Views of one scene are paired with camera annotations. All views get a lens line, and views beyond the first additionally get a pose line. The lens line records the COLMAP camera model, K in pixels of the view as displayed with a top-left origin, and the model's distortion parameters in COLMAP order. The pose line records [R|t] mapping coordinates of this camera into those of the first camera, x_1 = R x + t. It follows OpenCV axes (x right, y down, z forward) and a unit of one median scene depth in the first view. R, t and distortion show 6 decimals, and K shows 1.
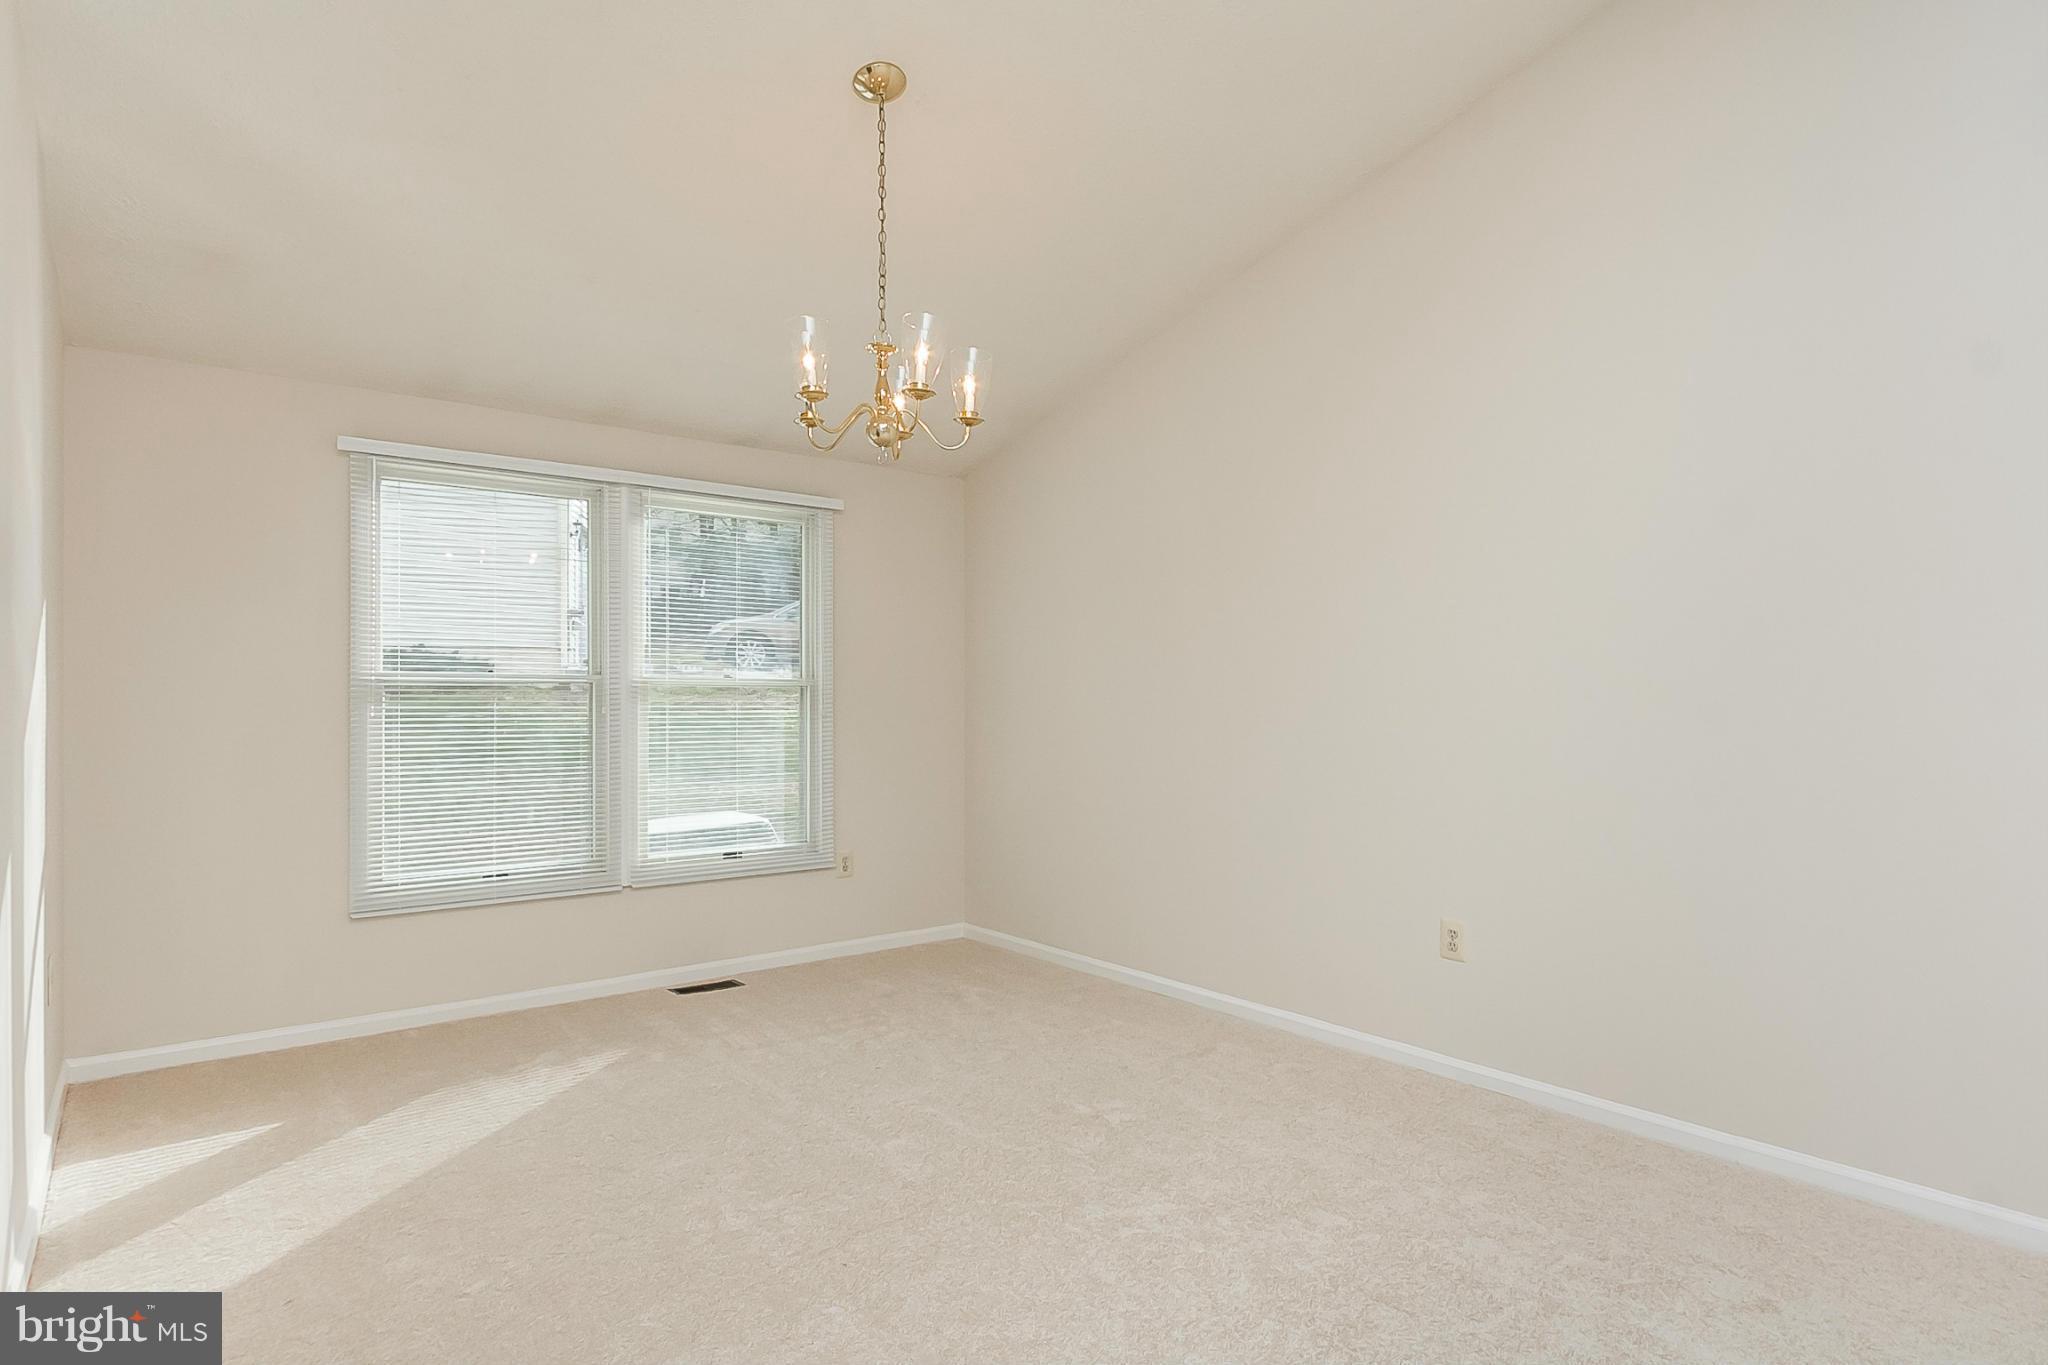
lens RADIAL K [[1096.4, 0, 1032.9], [0, 1096.4, 689.2], [0, 0, 1]] dist [-0.001135, -0.000115]
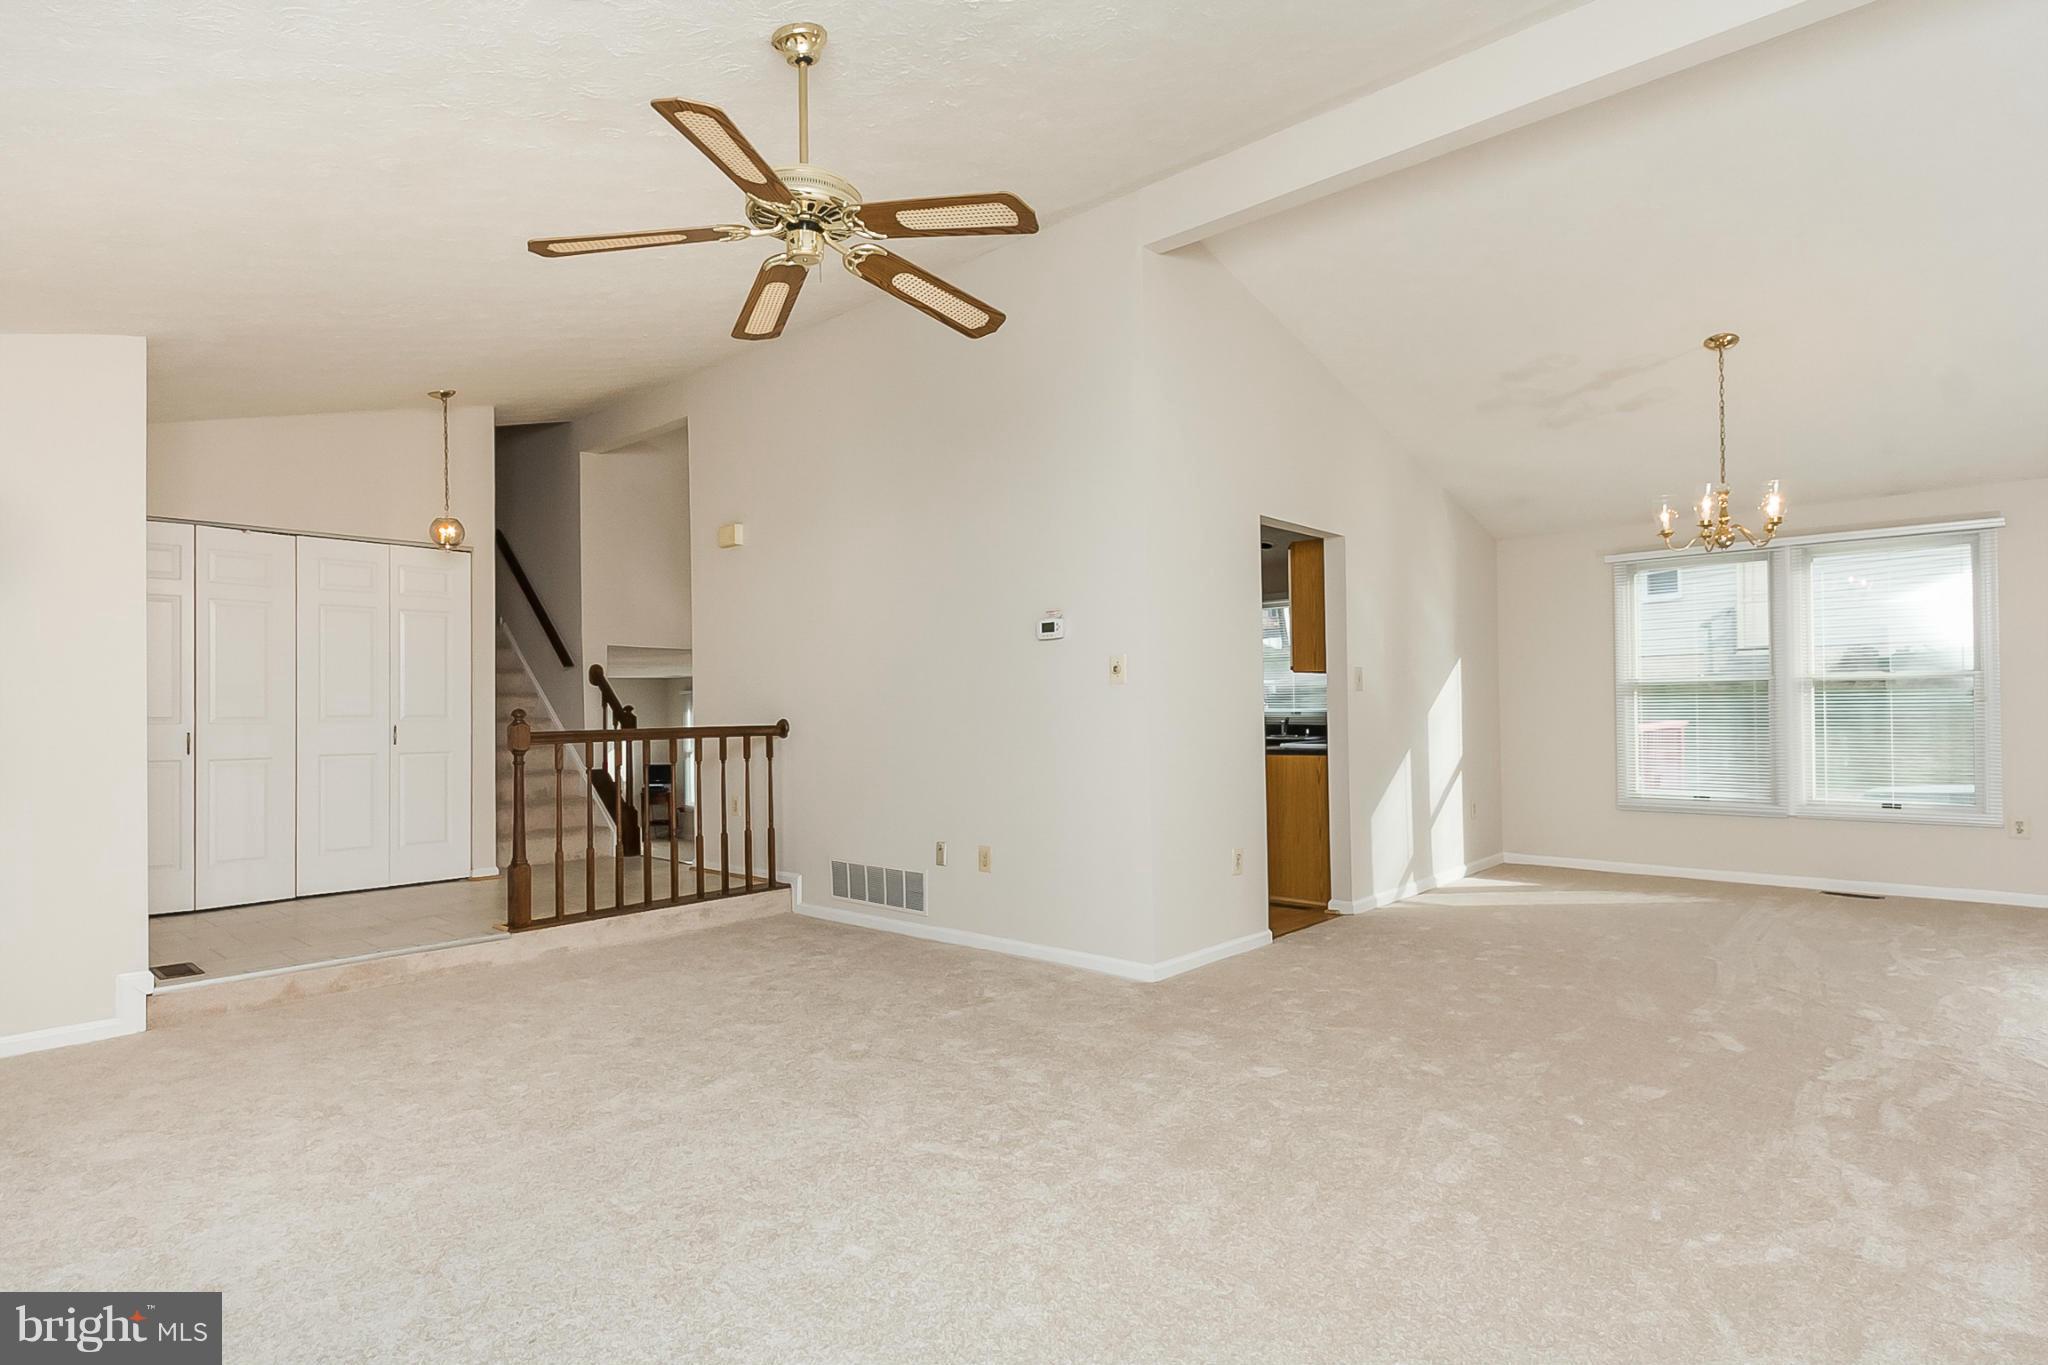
lens RADIAL K [[1096.4, 0, 1032.9], [0, 1096.4, 689.2], [0, 0, 1]] dist [-0.001135, -0.000115]
pose [[0.143459, -0.014804, -0.989545, 1.012165], [0.025644, 0.999608, -0.011237, -0.003602], [0.989324, -0.023764, 0.143783, -0.244787]]
